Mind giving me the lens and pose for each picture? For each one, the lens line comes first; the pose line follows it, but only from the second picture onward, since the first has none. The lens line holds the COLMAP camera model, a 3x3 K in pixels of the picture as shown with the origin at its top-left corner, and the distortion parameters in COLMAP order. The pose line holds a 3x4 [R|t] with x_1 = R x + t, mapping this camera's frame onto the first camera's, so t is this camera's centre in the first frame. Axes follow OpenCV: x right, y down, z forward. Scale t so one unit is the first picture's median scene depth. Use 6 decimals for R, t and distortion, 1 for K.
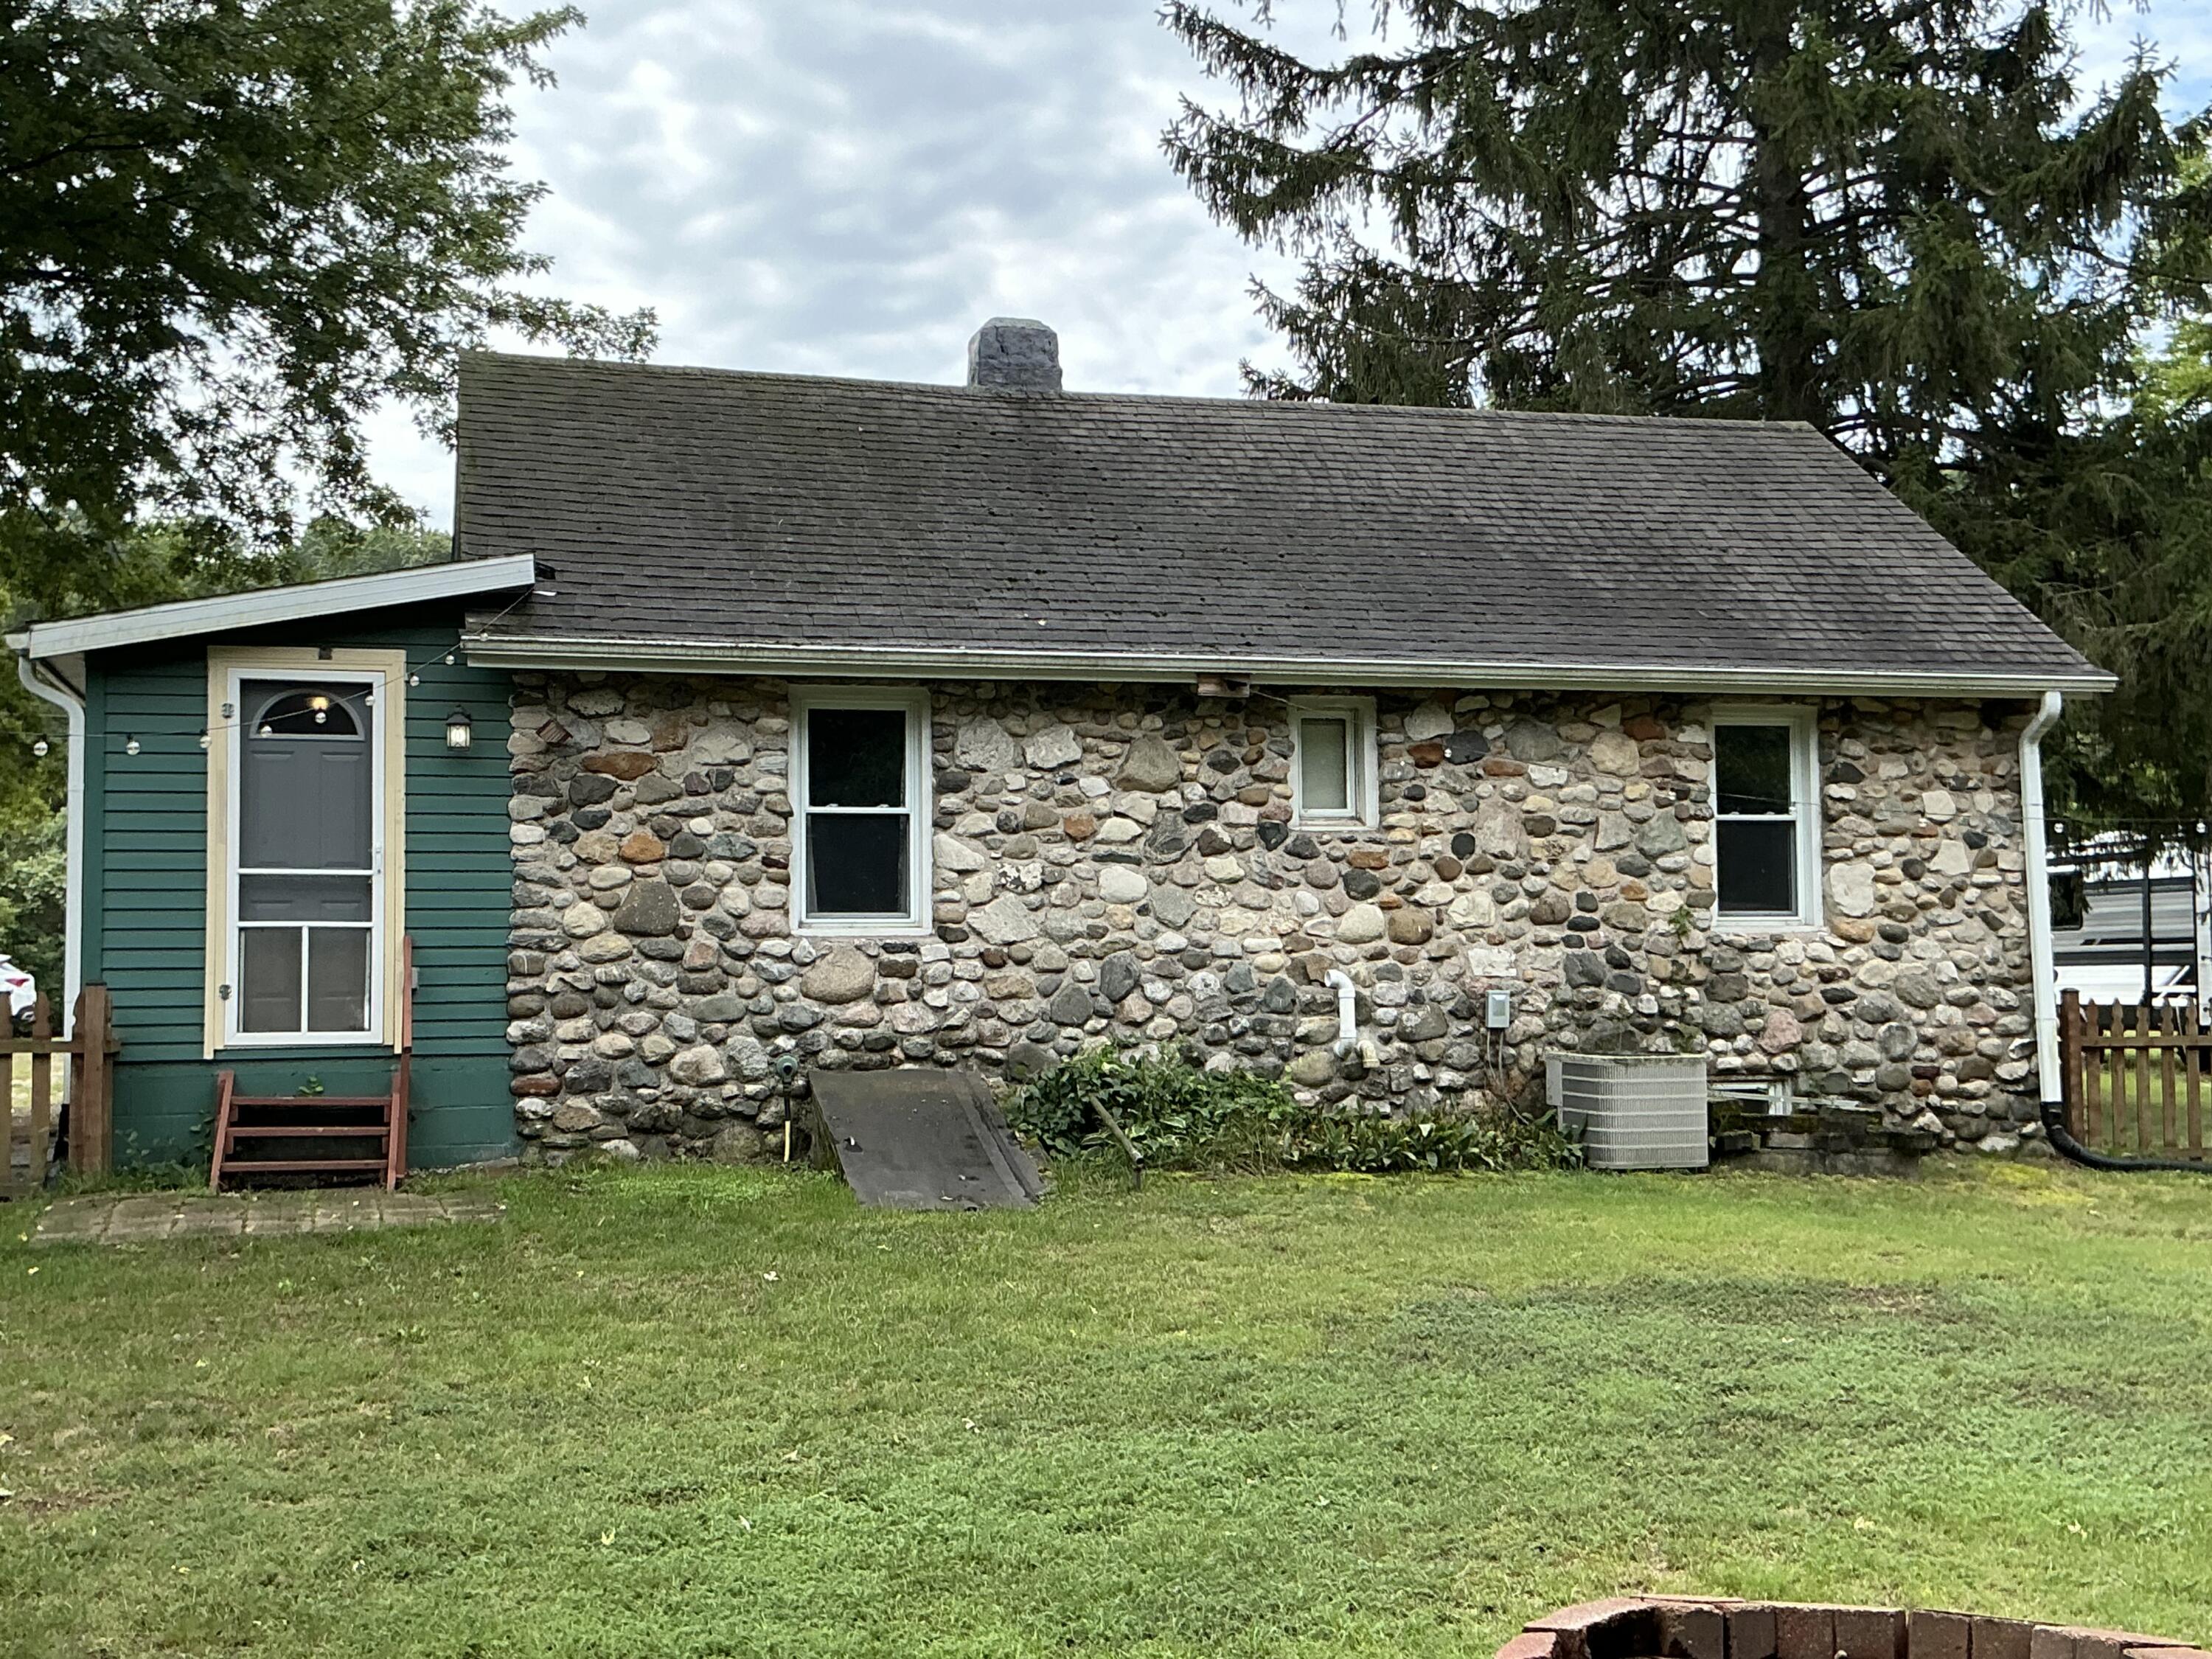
lens RADIAL K [[2587.0, 0, 1106.0], [0, 2587.0, 829.5], [0, 0, 1]] dist [0.163903, -0.352786]
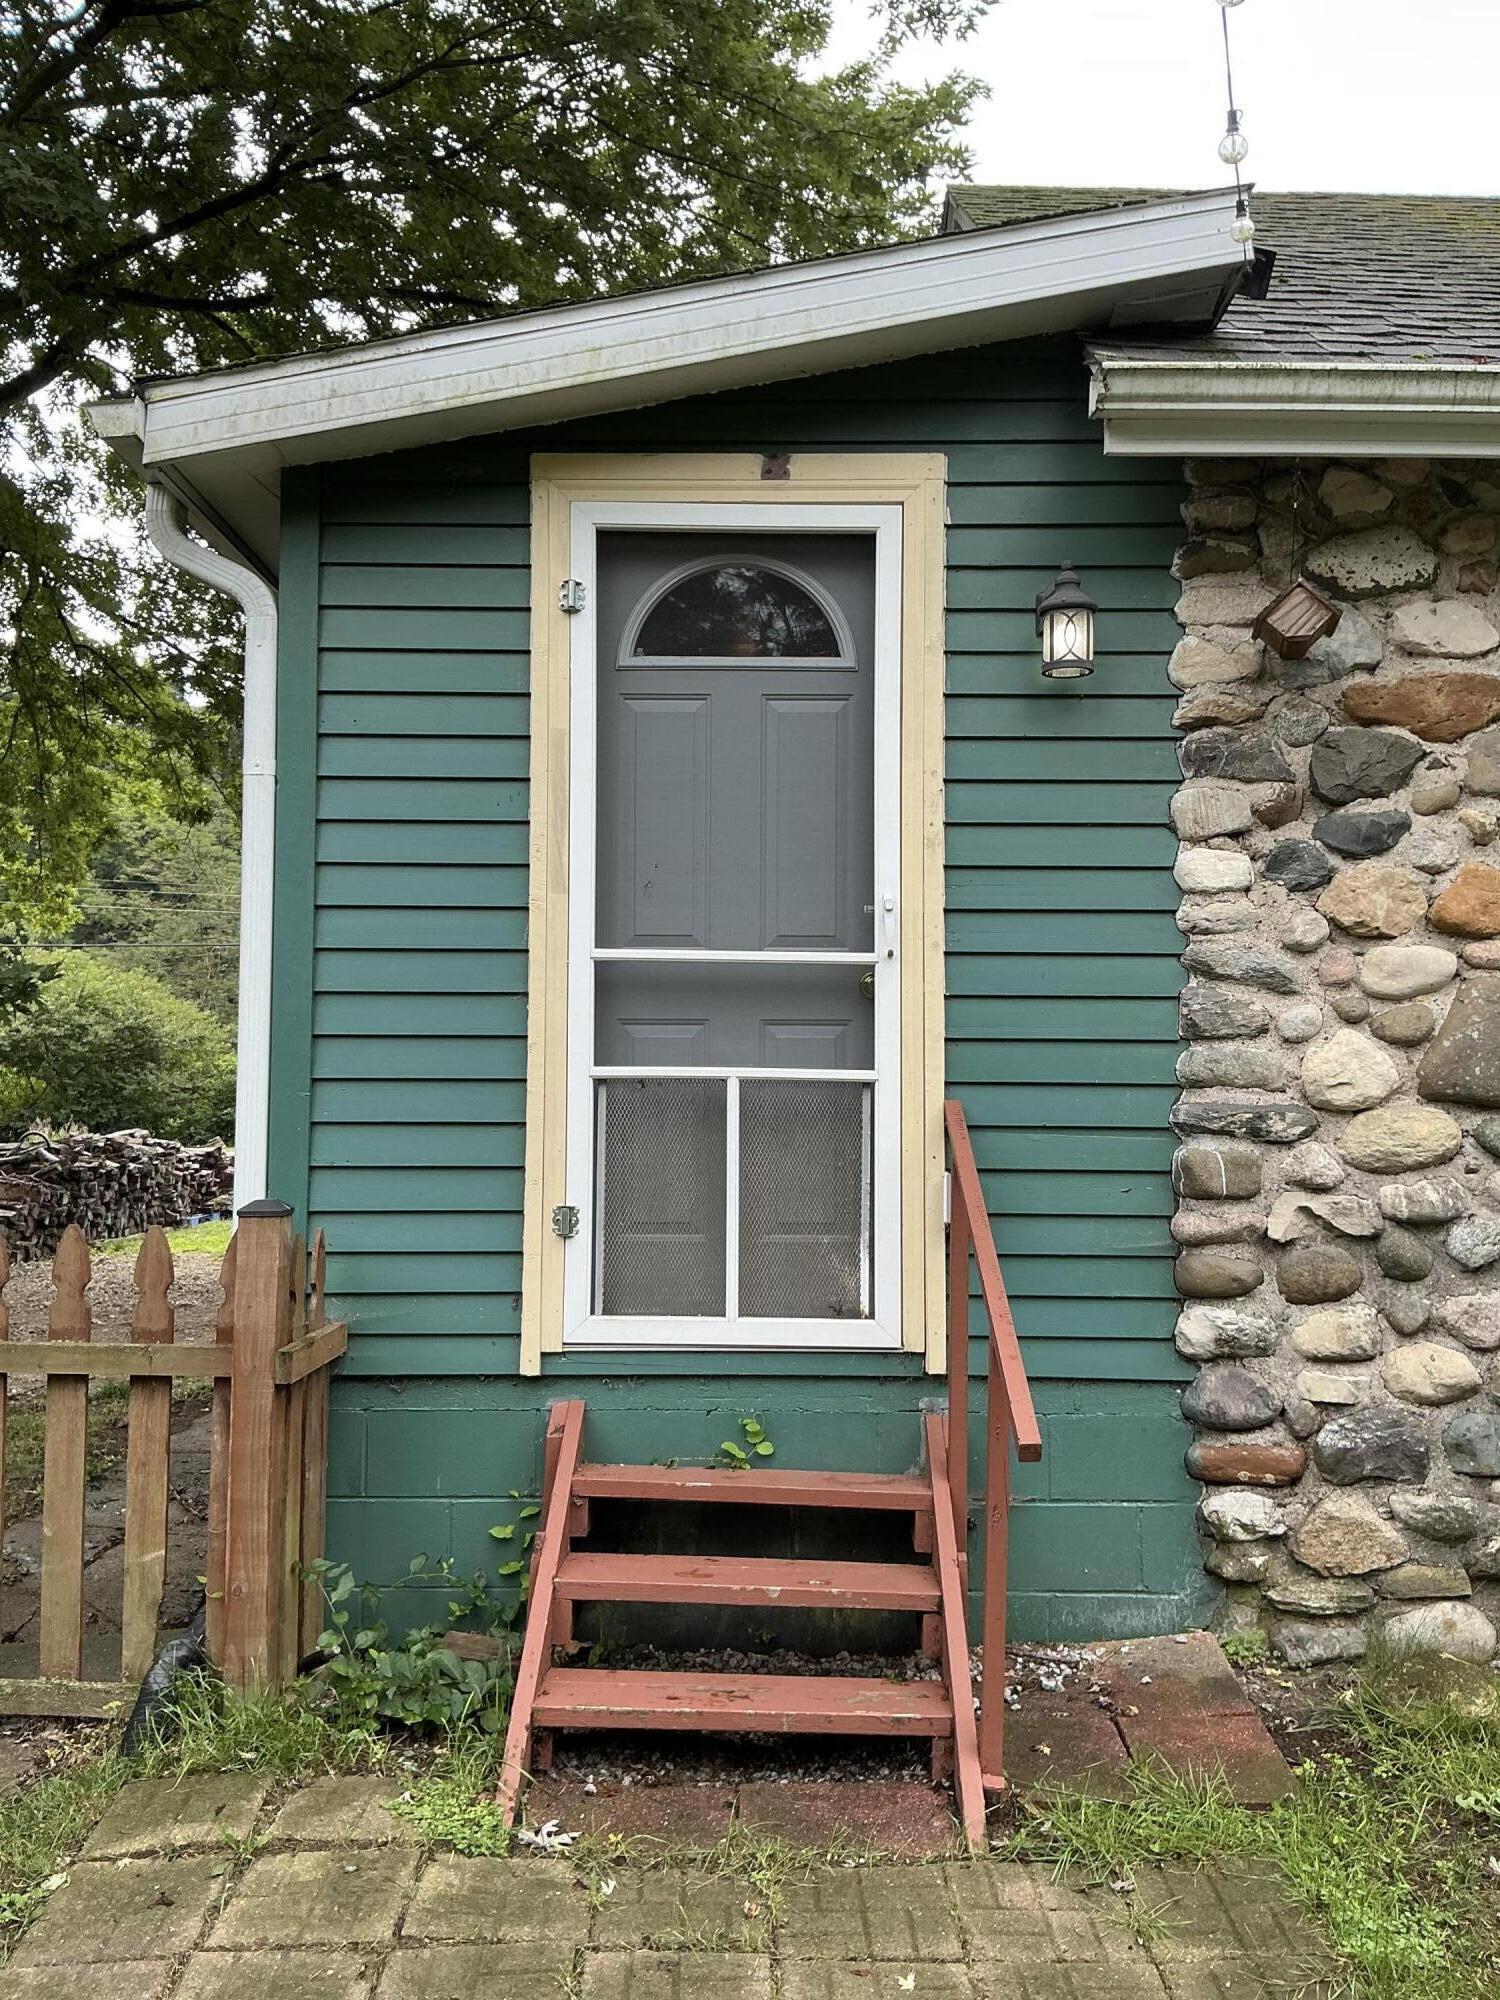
lens RADIAL K [[1659.6, 0, 750.0], [0, 1659.6, 1000.0], [0, 0, 1]] dist [0.158518, -0.336433]
pose [[0.963134, -0.000888, -0.269019, -0.220685], [0.001205, 0.999999, 0.001015, 0.022896], [0.269018, -0.001302, 0.963134, 0.708353]]
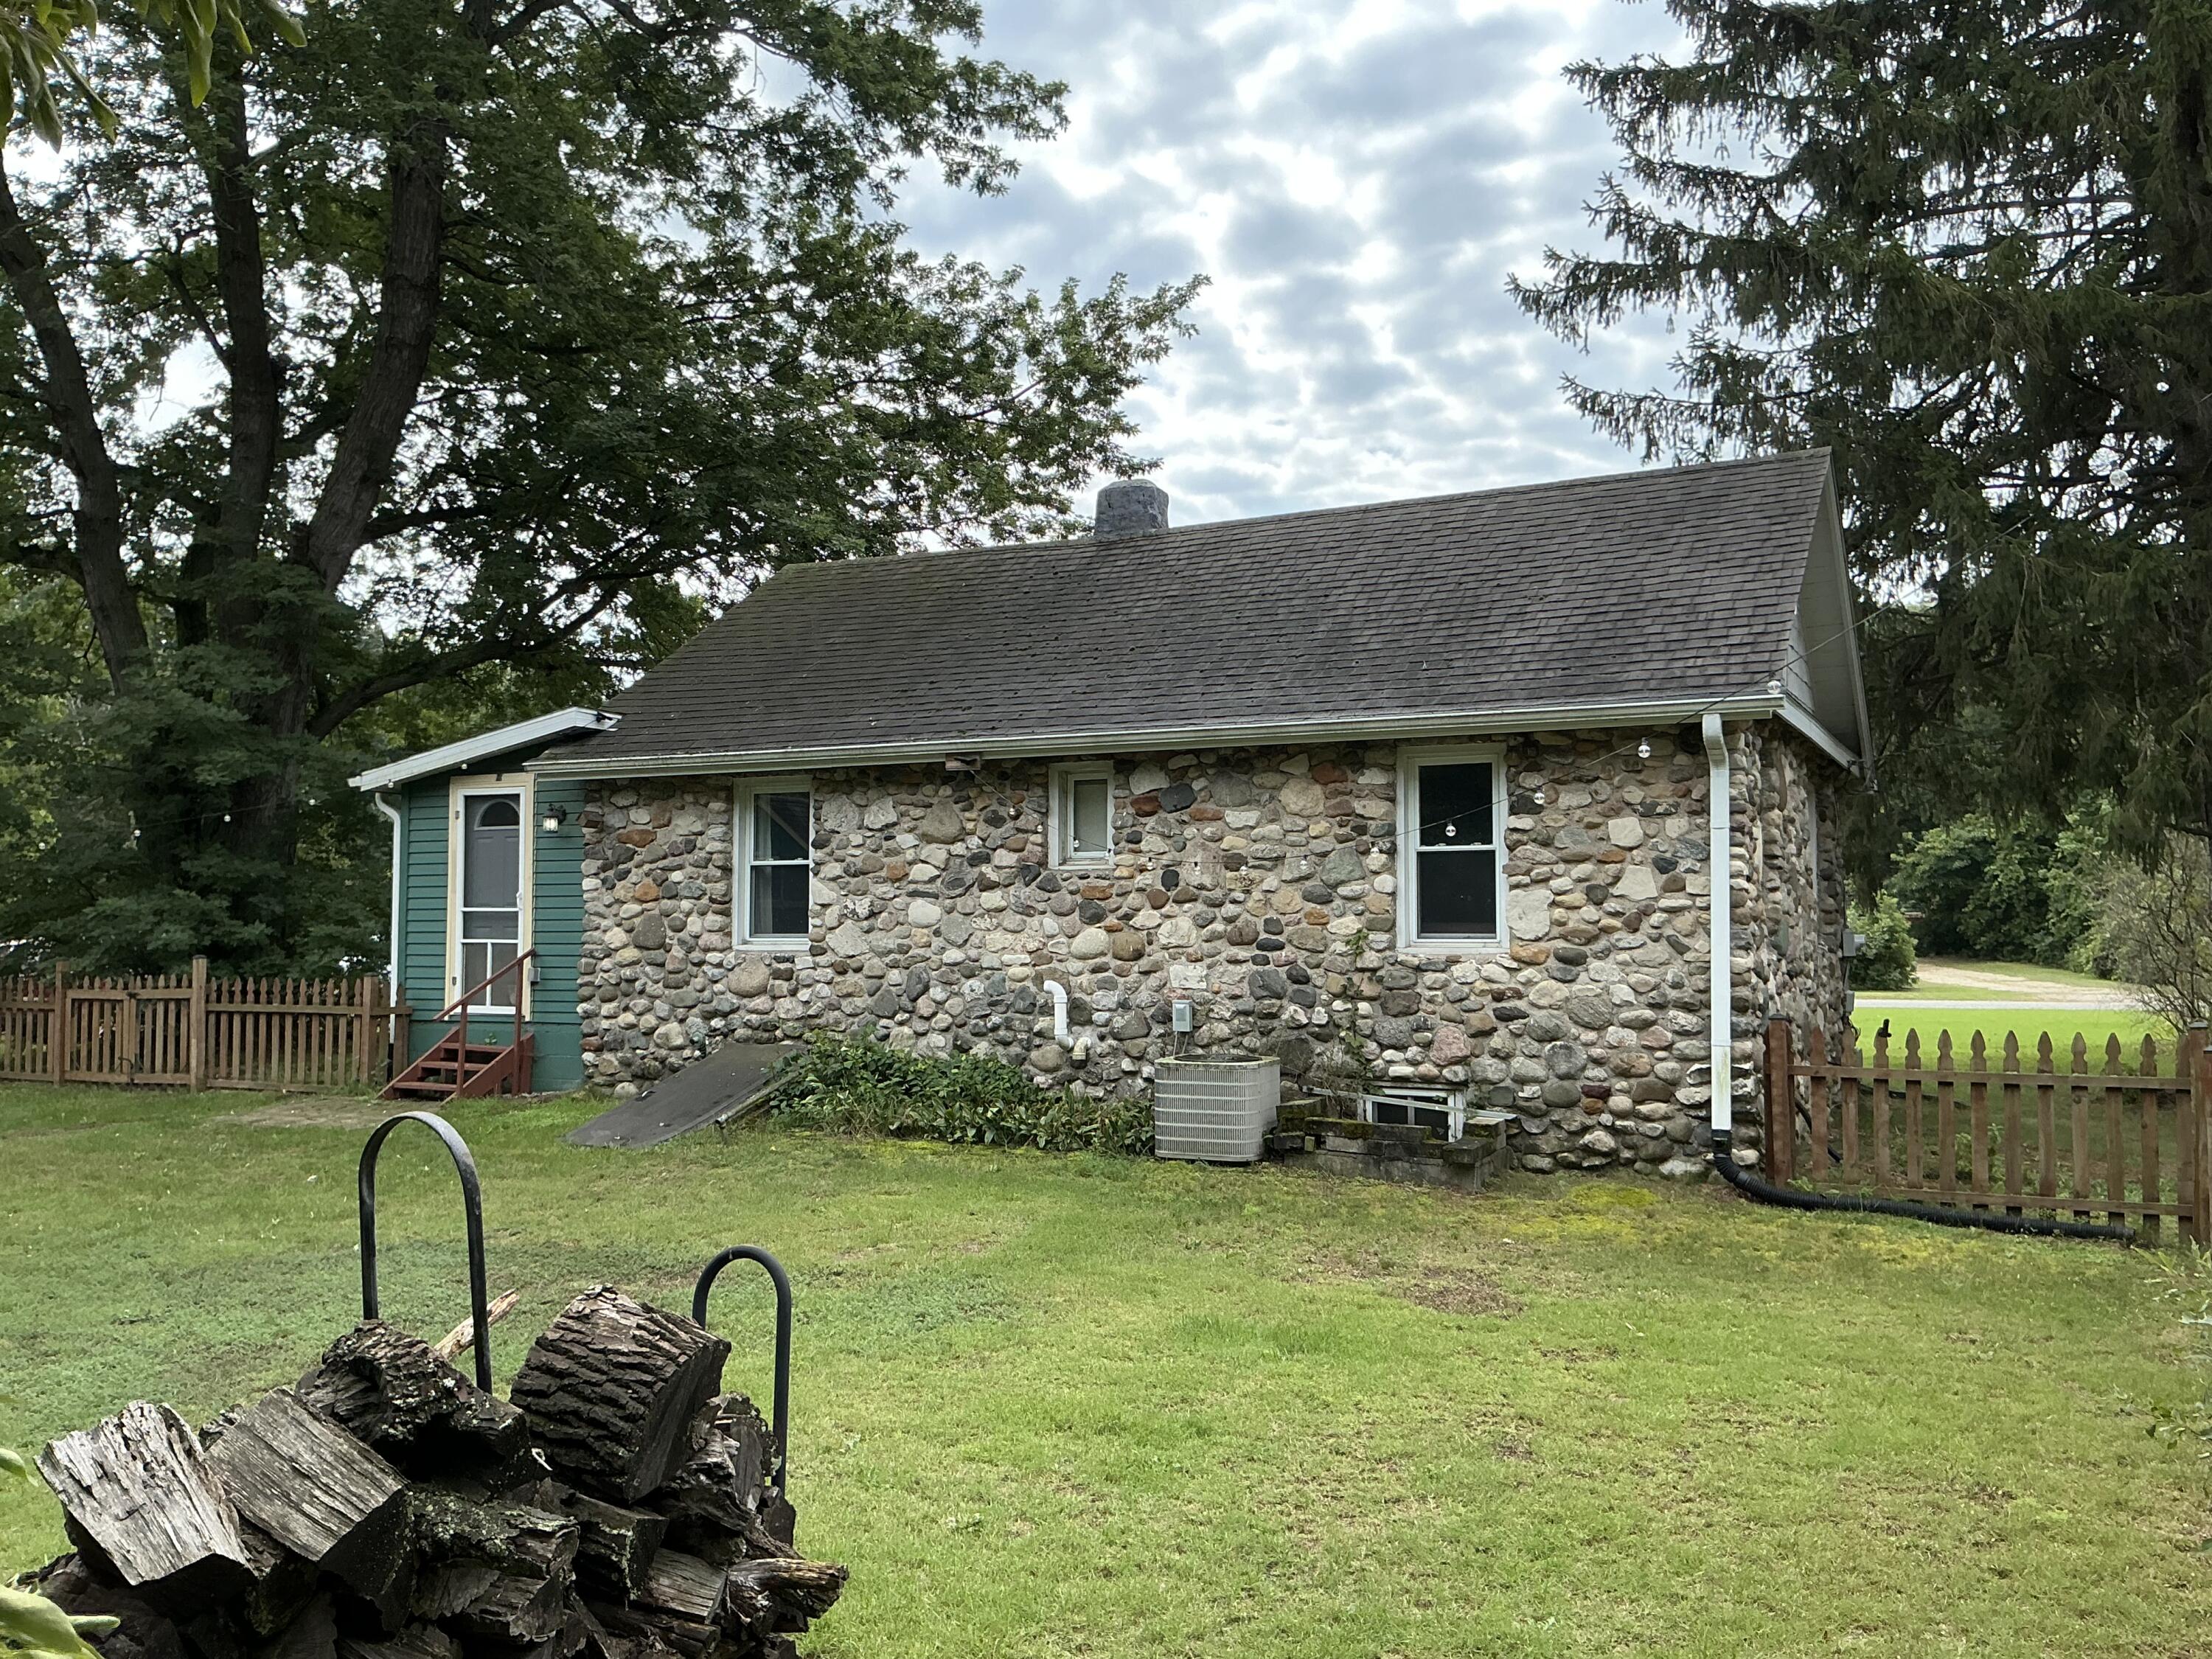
lens RADIAL K [[1835.5, 0, 1110.6], [0, 1835.5, 835.0], [0, 0, 1]] dist [0.158518, -0.336433]
pose [[0.741176, -0.028532, -0.670705, 0.759890], [0.028519, 0.999533, -0.011005, -0.006595], [0.670705, -0.010971, 0.741643, 0.378298]]
